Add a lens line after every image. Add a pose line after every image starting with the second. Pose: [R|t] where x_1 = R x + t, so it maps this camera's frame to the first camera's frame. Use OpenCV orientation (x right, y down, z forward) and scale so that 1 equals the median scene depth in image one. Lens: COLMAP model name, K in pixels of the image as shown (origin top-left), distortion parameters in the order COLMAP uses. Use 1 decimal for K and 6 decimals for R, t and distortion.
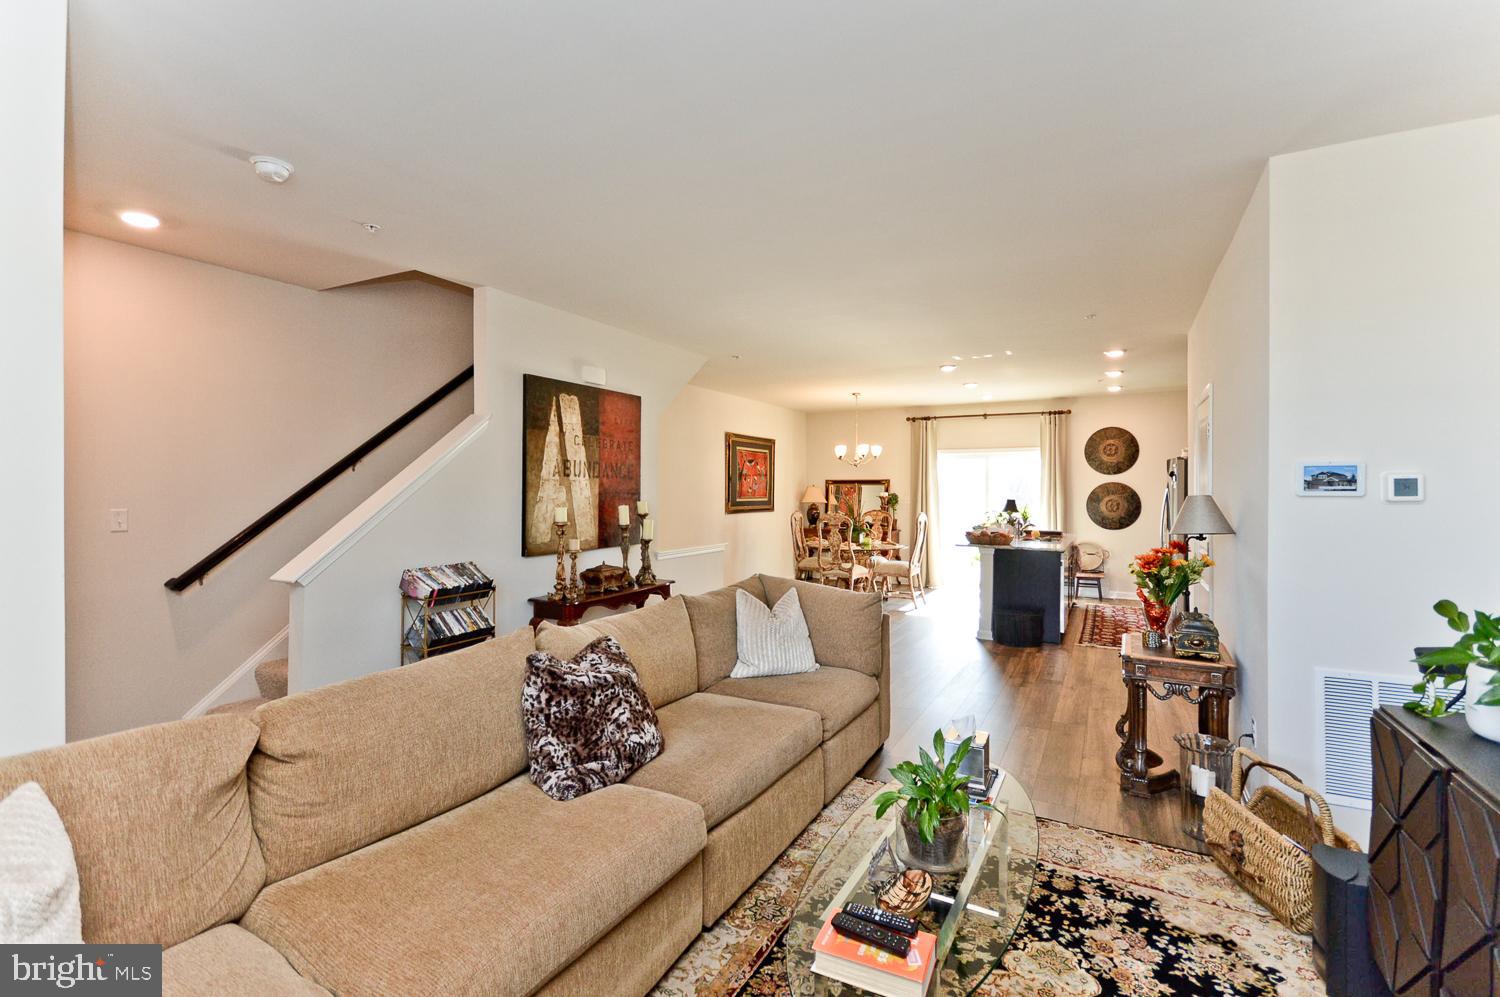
lens RADIAL K [[669.5, 0, 750.0], [0, 669.5, 488.5], [0, 0, 1]] dist [0.002302, -0.000033]
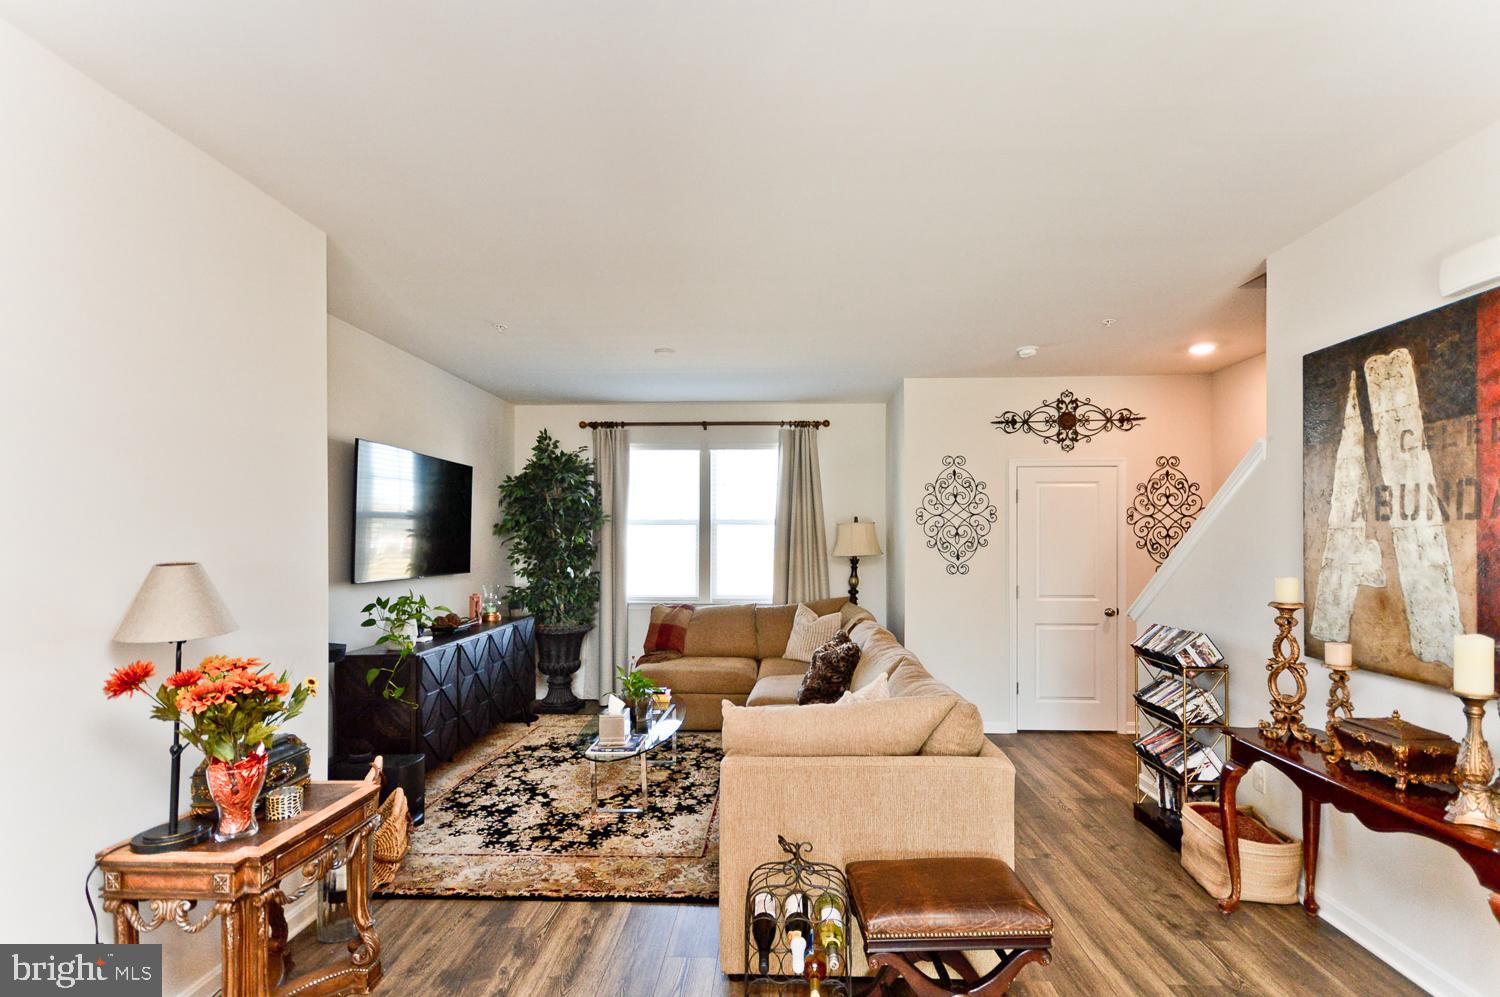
lens RADIAL K [[660.1, 0, 751.4], [0, 660.1, 540.1], [0, 0, 1]] dist [0.000433, -0.000031]
pose [[-0.891286, 0.000091, -0.453441, 0.366347], [0.000163, 1.000000, -0.000118, -0.003423], [0.453441, -0.000179, -0.891286, 1.244929]]
